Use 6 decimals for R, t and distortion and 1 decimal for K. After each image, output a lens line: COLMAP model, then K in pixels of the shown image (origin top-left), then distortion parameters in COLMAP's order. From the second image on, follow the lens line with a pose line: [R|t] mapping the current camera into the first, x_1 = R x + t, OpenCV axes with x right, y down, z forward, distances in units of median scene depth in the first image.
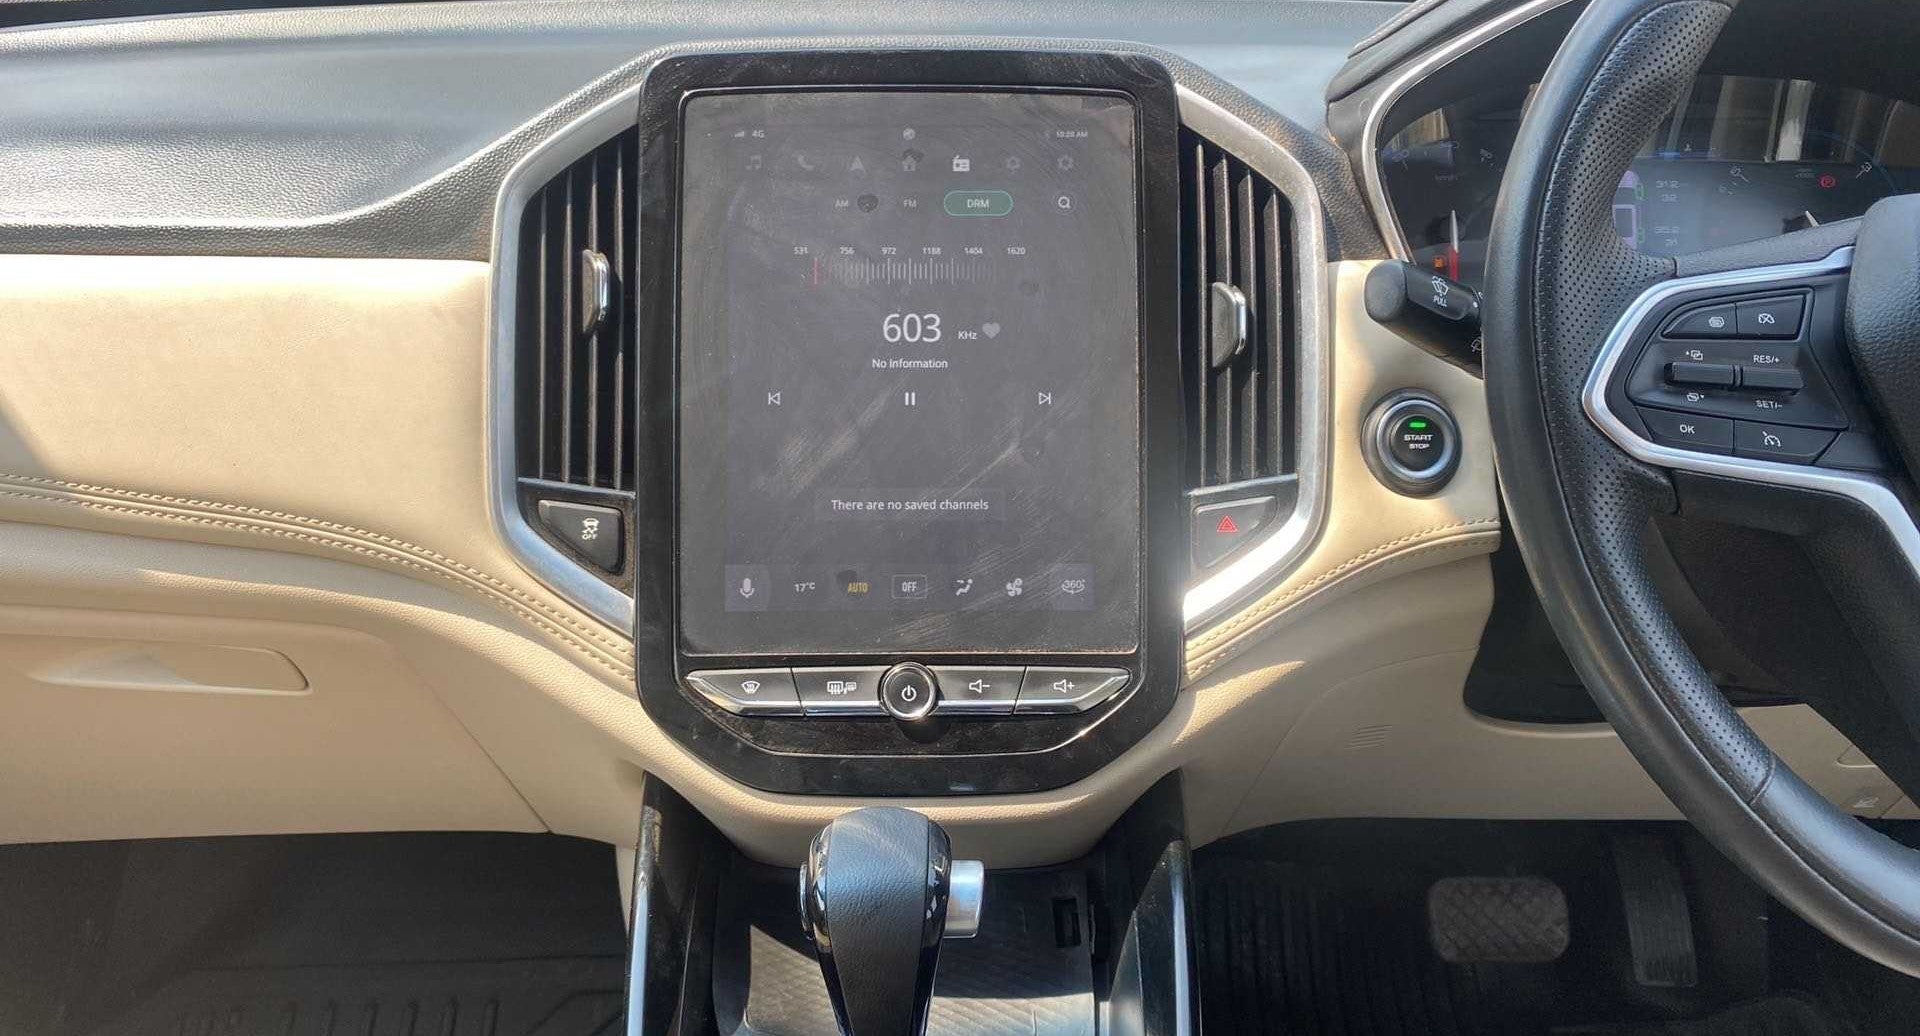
lens RADIAL K [[1419.8, 0, 962.9], [0, 1419.8, 489.4], [0, 0, 1]] dist [0.094450, -0.214899]
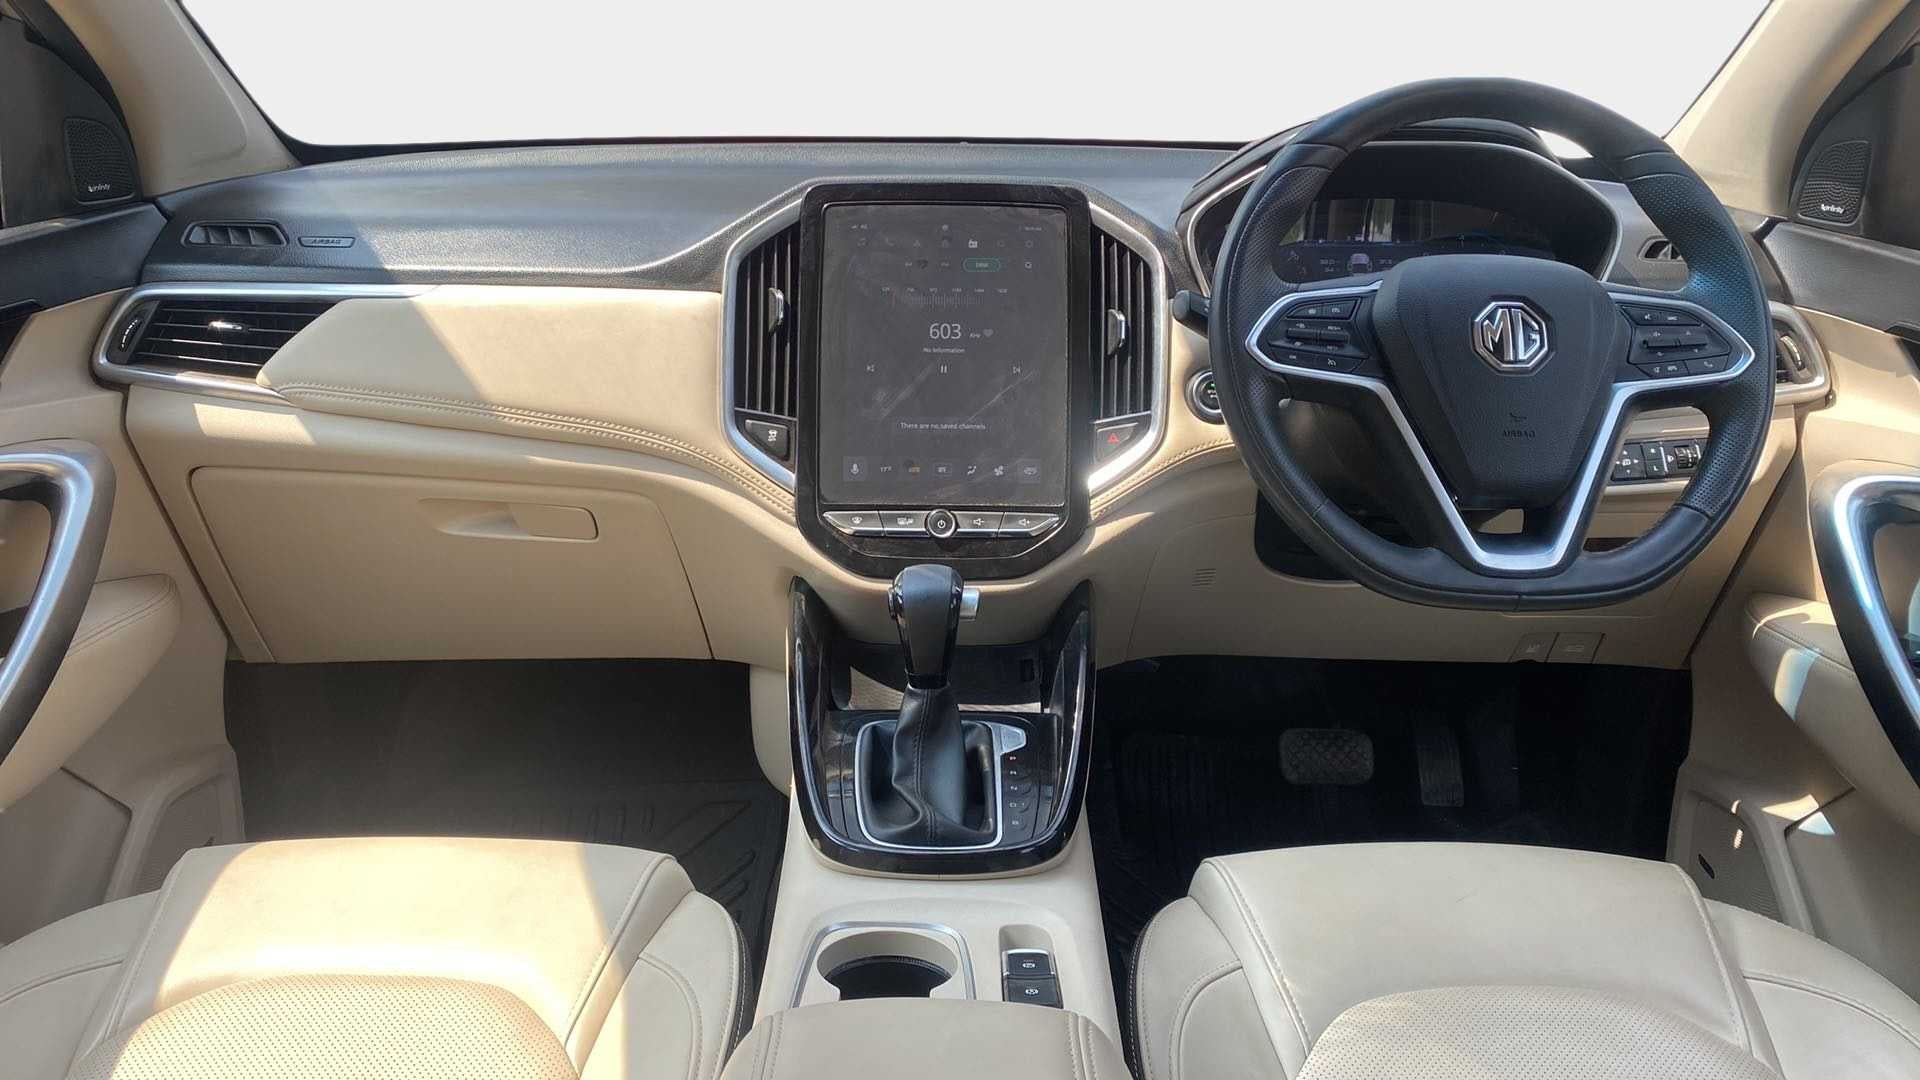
lens RADIAL K [[1397.6, 0, 960.0], [0, 1397.6, 540.0], [0, 0, 1]] dist [0.109463, -0.181663]
pose [[0.999861, 0.013133, -0.010271, 0.005591], [-0.013507, 0.999216, -0.037212, 0.228214], [0.009775, 0.037346, 0.999255, -0.822795]]
